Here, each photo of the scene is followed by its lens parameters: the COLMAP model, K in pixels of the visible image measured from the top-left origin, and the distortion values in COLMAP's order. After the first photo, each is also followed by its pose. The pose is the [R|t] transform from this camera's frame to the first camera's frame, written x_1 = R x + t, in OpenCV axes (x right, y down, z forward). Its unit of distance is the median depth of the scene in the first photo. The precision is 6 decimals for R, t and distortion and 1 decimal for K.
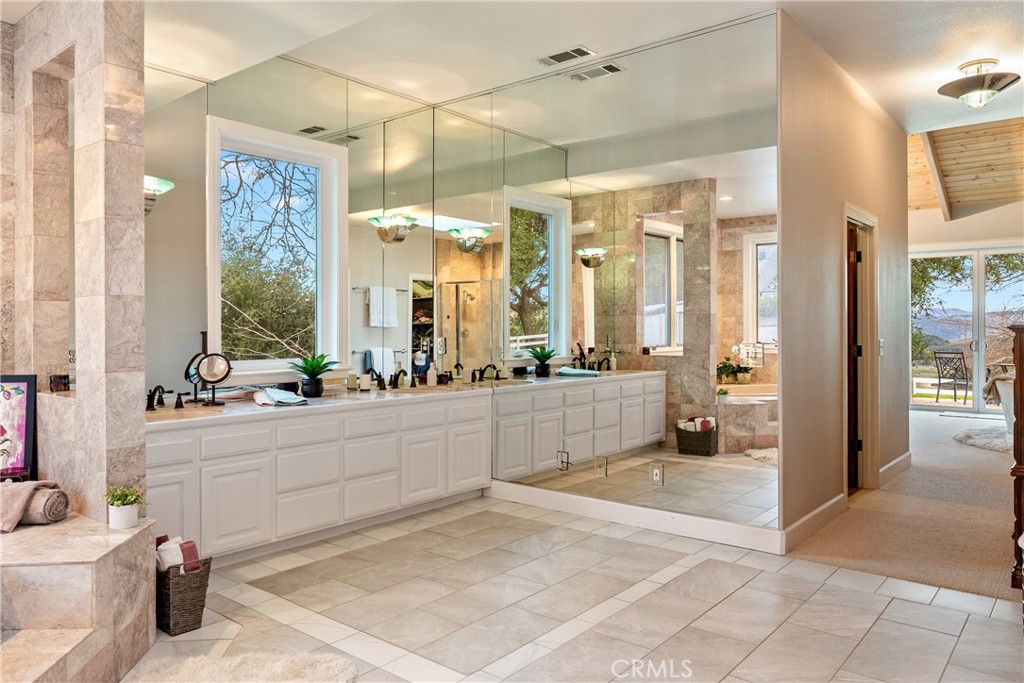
lens RADIAL K [[715.5, 0, 510.6], [0, 715.5, 338.6], [0, 0, 1]] dist [0.009655, 0.000624]
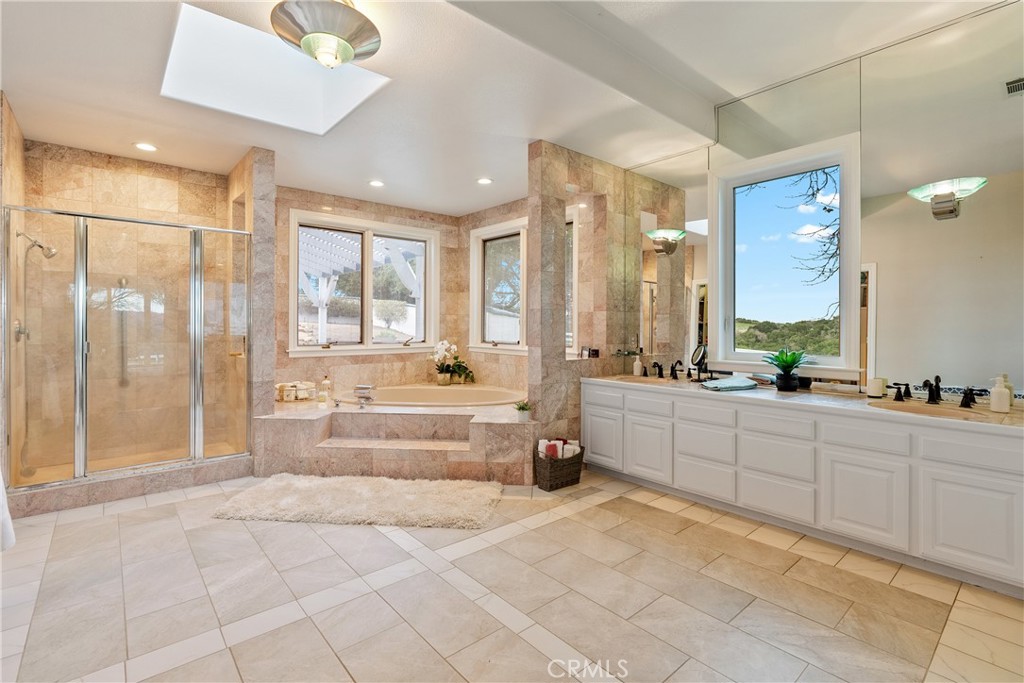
lens RADIAL K [[473.6, 0, 510.5], [0, 473.6, 331.0], [0, 0, 1]] dist [0.000111, 0.001238]
pose [[-0.180239, 0.006314, -0.983603, 0.616669], [-0.015409, 0.999839, 0.009242, -0.007155], [0.983502, 0.016822, -0.180113, 0.919284]]
